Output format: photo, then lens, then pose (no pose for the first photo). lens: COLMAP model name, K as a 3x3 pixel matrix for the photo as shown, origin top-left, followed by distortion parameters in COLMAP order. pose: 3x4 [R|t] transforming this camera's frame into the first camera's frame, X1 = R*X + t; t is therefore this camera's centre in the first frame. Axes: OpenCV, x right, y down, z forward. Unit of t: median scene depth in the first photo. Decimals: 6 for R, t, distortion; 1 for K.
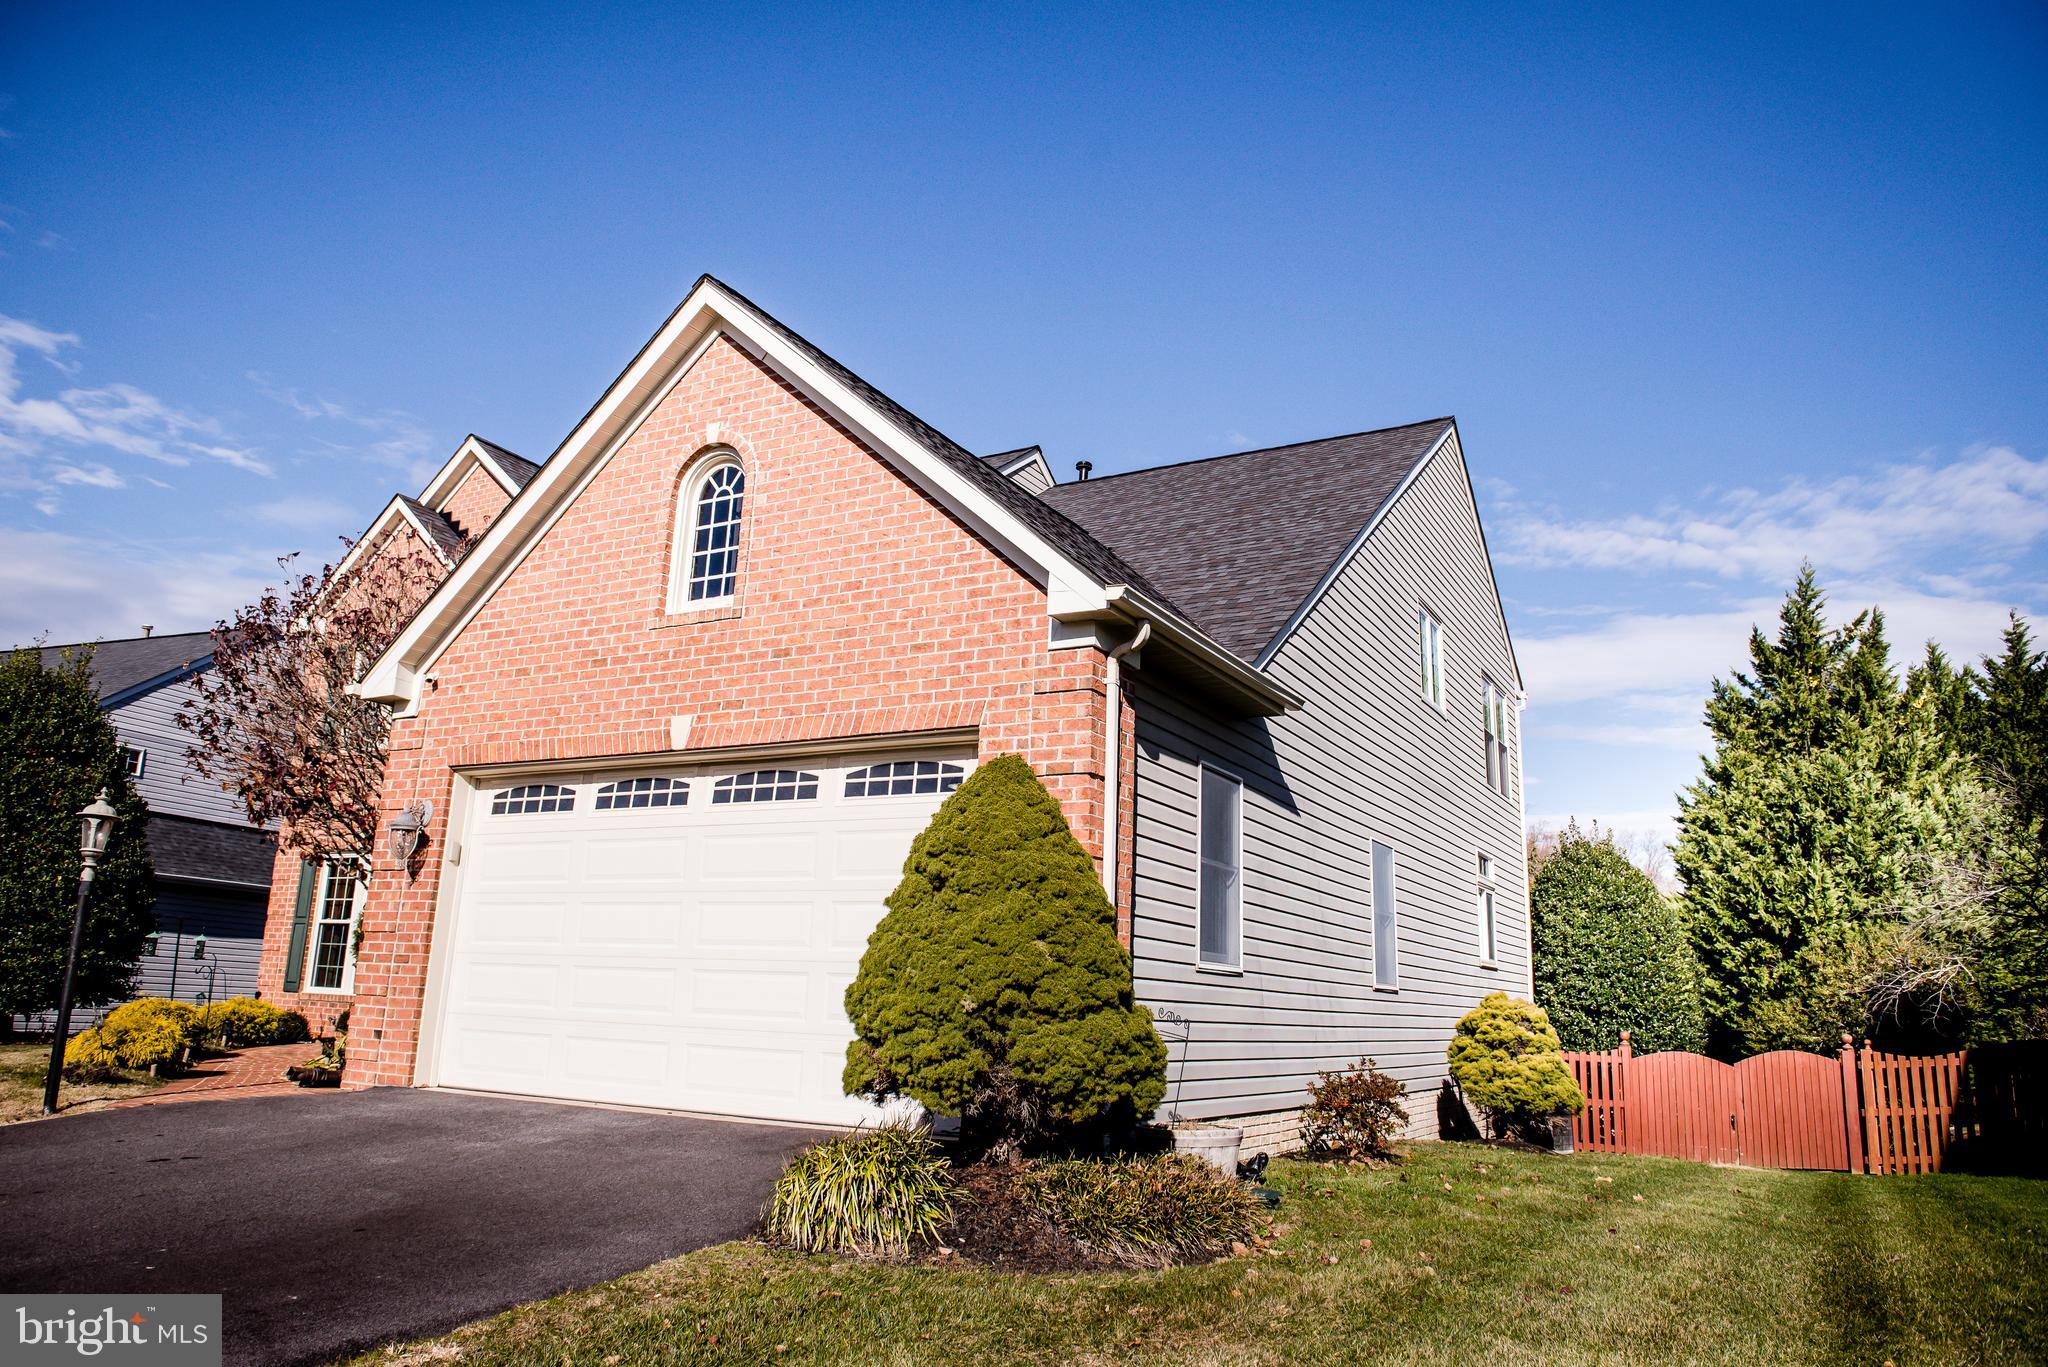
lens RADIAL K [[1407.6, 0, 1018.8], [0, 1407.6, 652.3], [0, 0, 1]] dist [-0.042640, -0.007767]
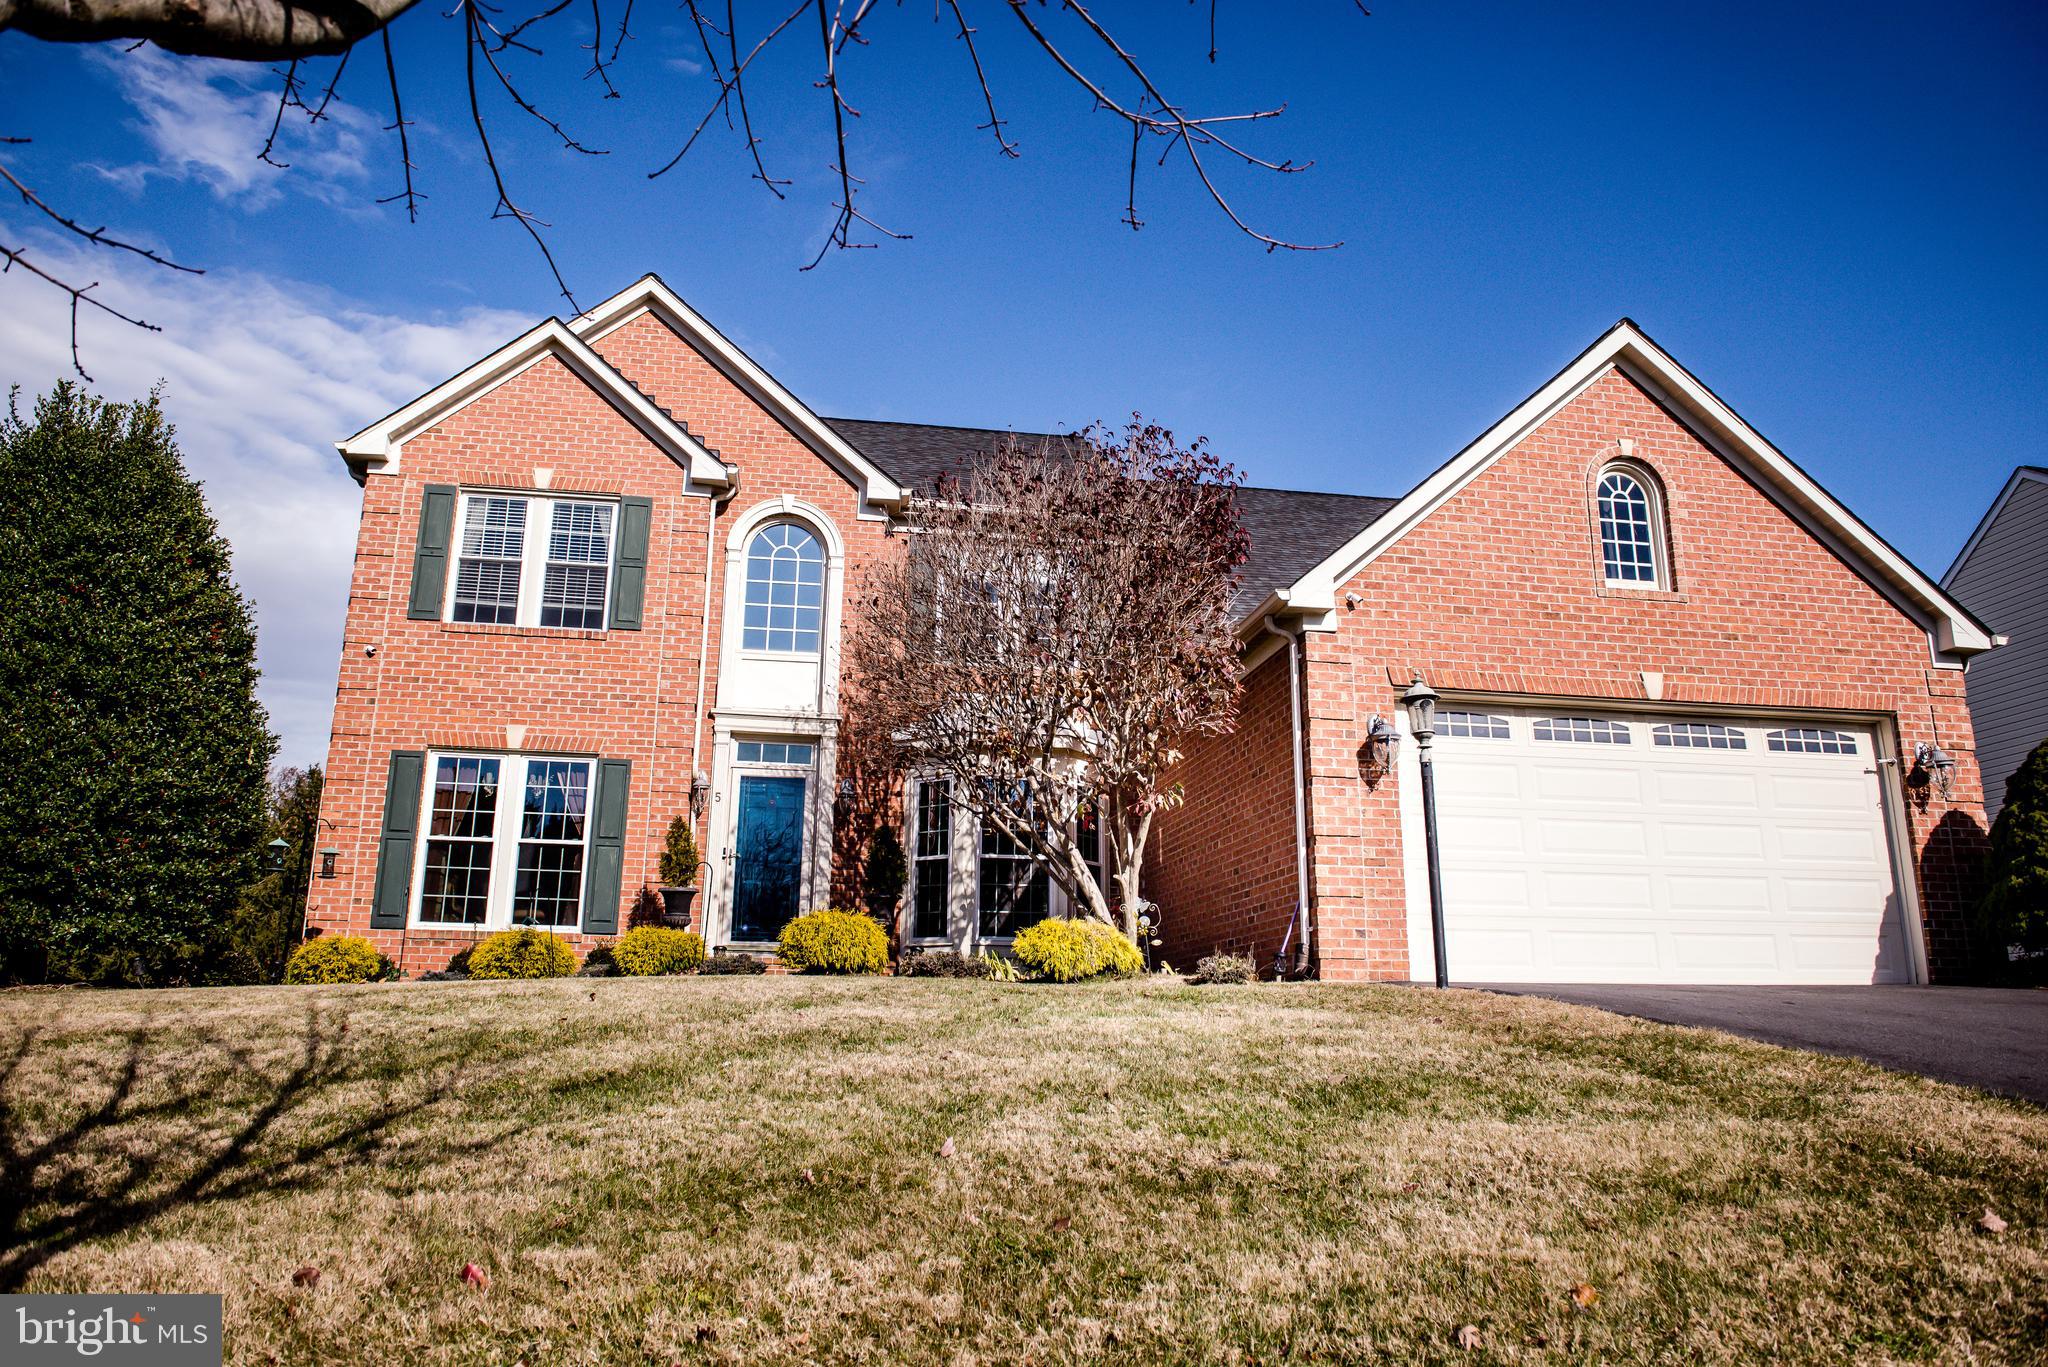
lens RADIAL K [[1430.2, 0, 1025.7], [0, 1430.2, 659.5], [0, 0, 1]] dist [-0.041380, -0.004343]
pose [[0.773670, 0.138078, 0.618361, -1.459116], [-0.138020, 0.989255, -0.048212, 0.172131], [-0.618374, -0.048046, 0.784414, 0.358395]]
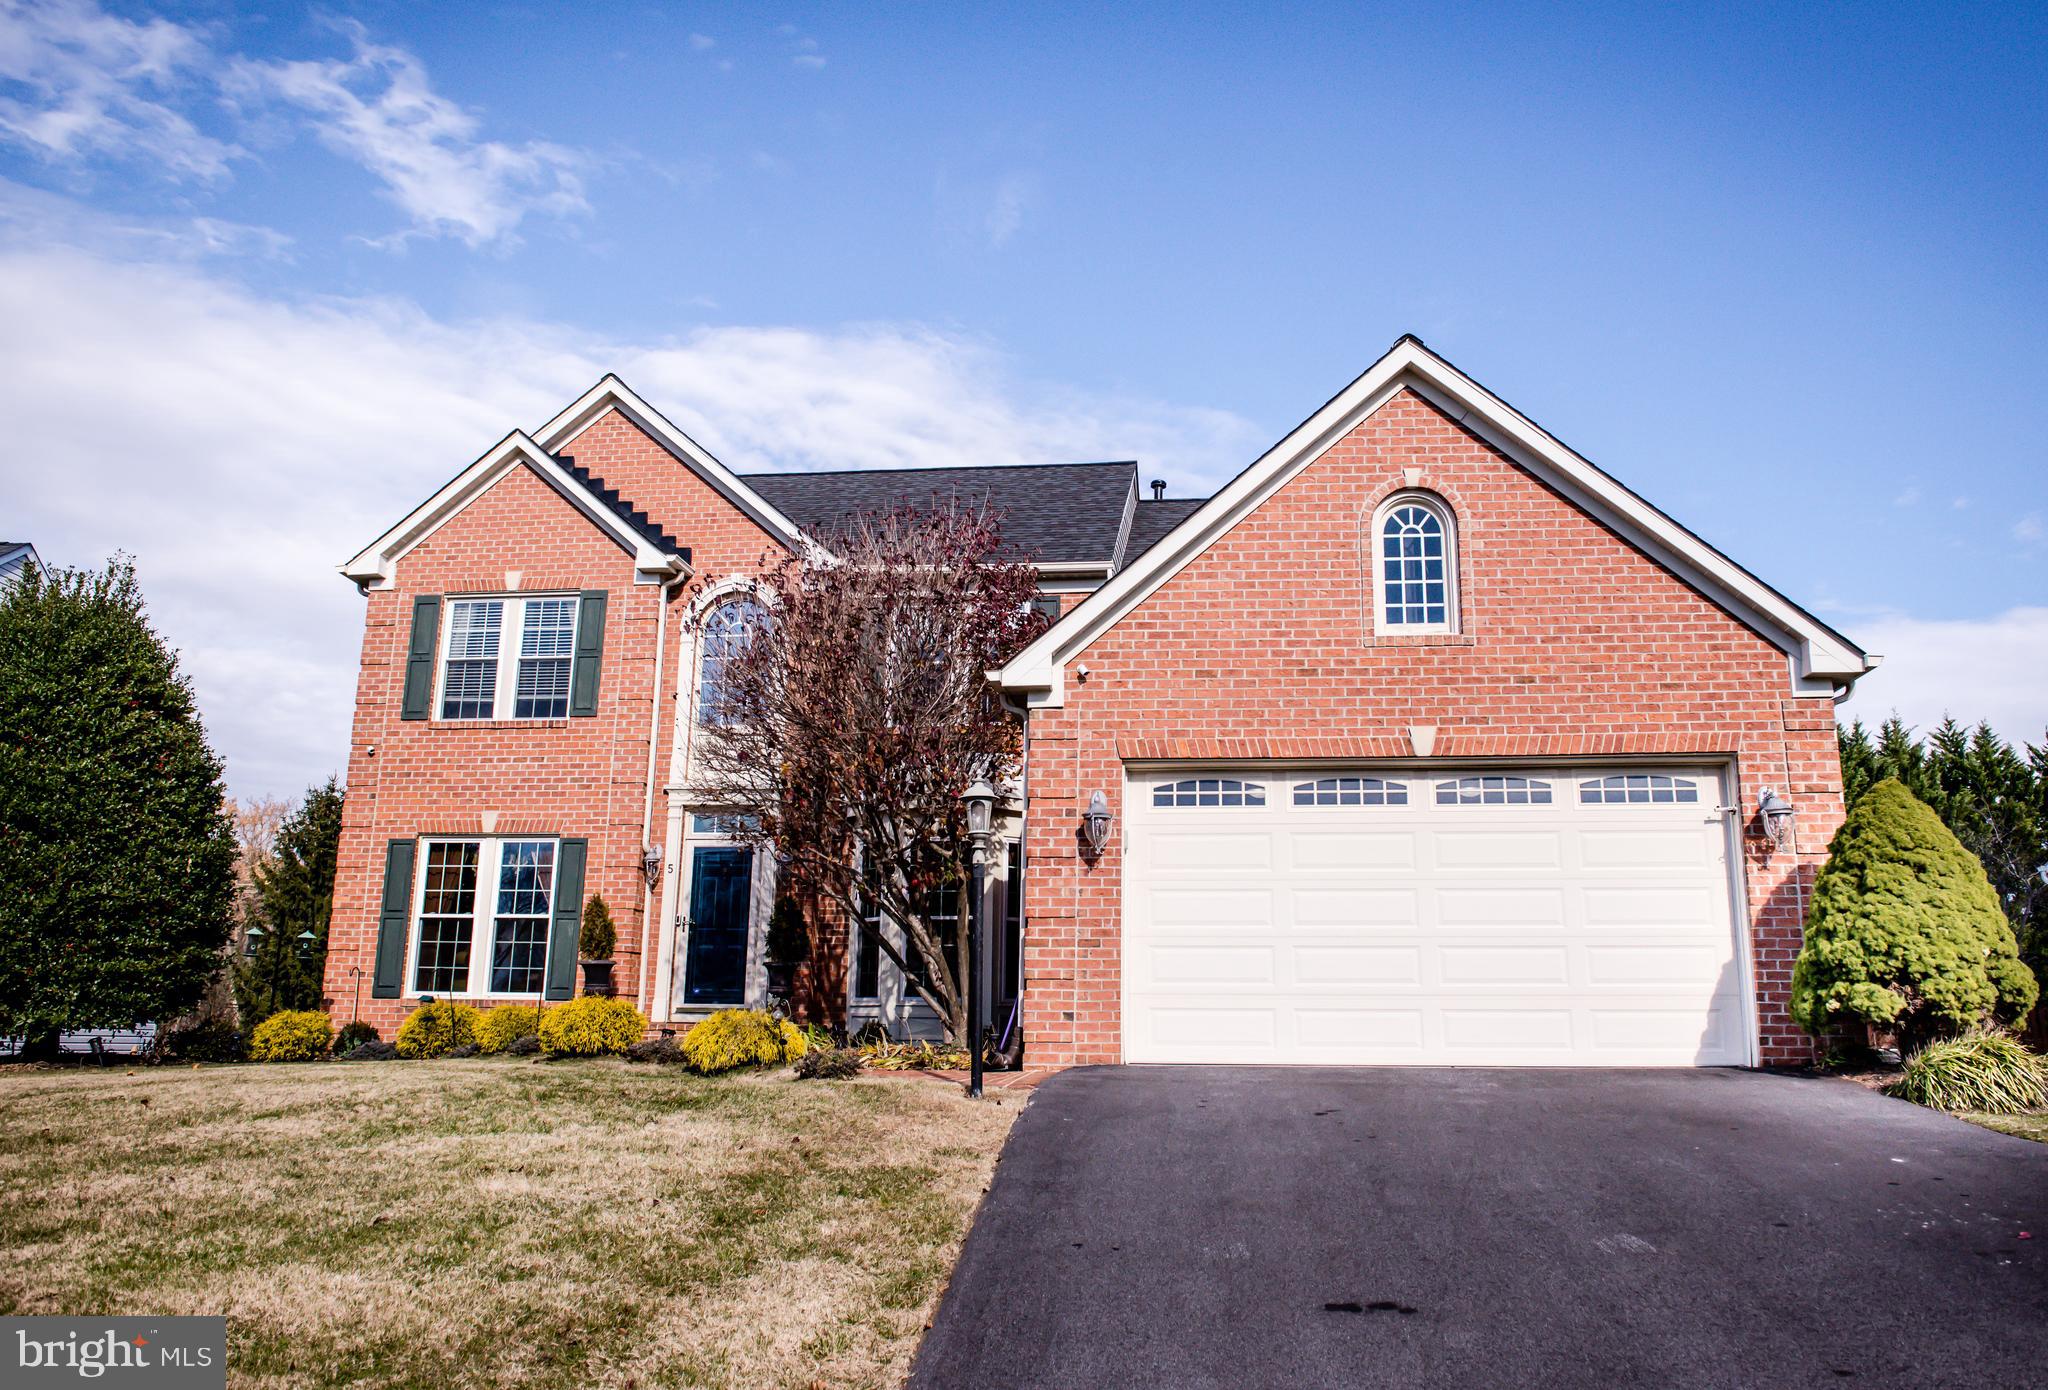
lens RADIAL K [[1505.3, 0, 1080.1], [0, 1505.3, 695.6], [0, 0, 1]] dist [-0.038660, -0.003326]
pose [[0.914468, 0.063703, 0.399612, -0.992957], [-0.076417, 0.996948, 0.015945, 0.021861], [-0.397376, -0.045118, 0.916546, -0.012218]]
